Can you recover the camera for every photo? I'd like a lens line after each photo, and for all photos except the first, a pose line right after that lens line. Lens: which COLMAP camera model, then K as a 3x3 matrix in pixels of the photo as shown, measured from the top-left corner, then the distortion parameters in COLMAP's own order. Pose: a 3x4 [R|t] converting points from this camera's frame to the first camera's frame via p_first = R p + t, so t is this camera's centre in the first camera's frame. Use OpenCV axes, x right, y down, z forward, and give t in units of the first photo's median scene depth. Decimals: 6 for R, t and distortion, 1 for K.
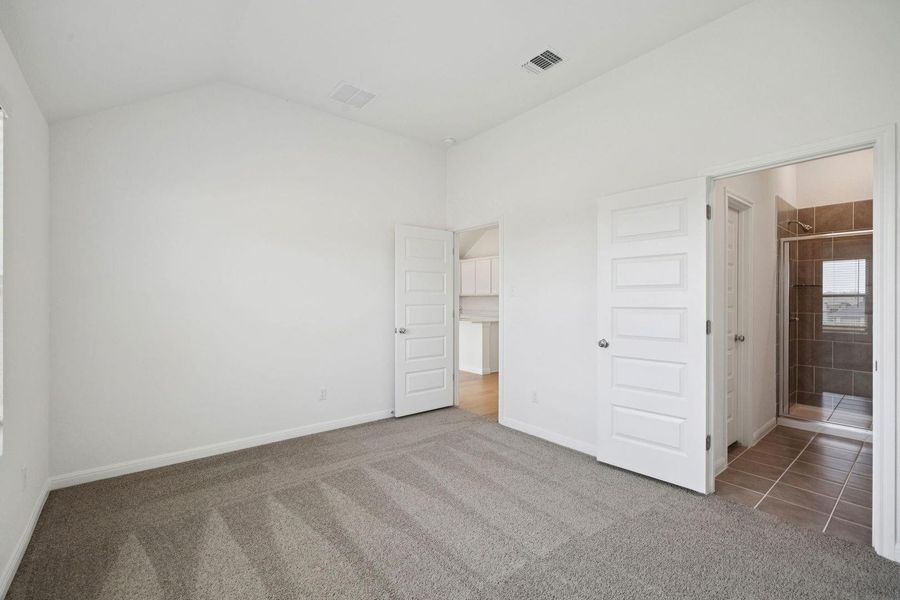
lens RADIAL K [[387.6, 0, 450.0], [0, 387.6, 300.0], [0, 0, 1]] dist [-0.001084, -0.000021]
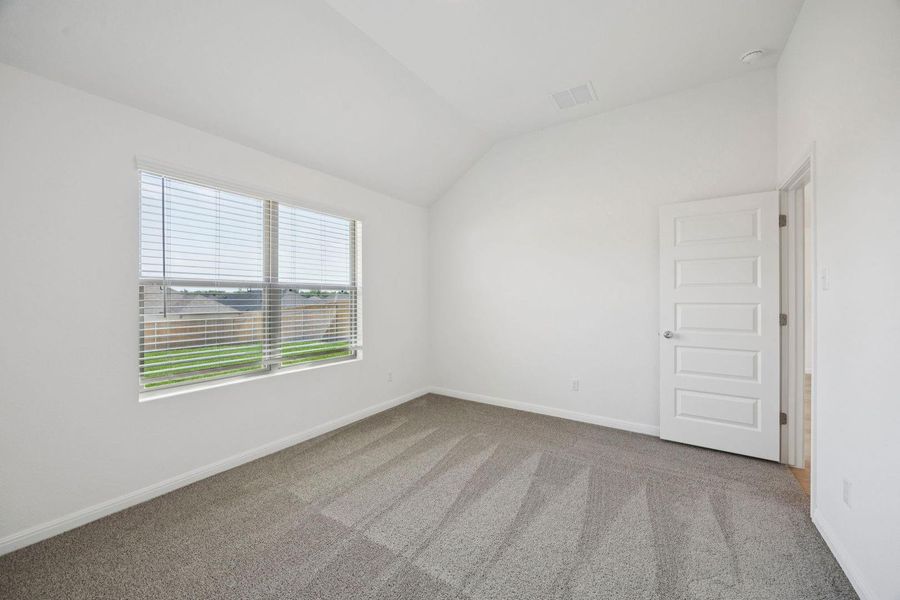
lens RADIAL K [[373.5, 0, 478.6], [0, 373.5, 302.4], [0, 0, 1]] dist [-0.000053, 0.000040]
pose [[0.284167, 0.014853, -0.958660, 0.526247], [0.009814, 0.999783, 0.018400, -0.007698], [0.958725, -0.014637, 0.283959, 0.404380]]
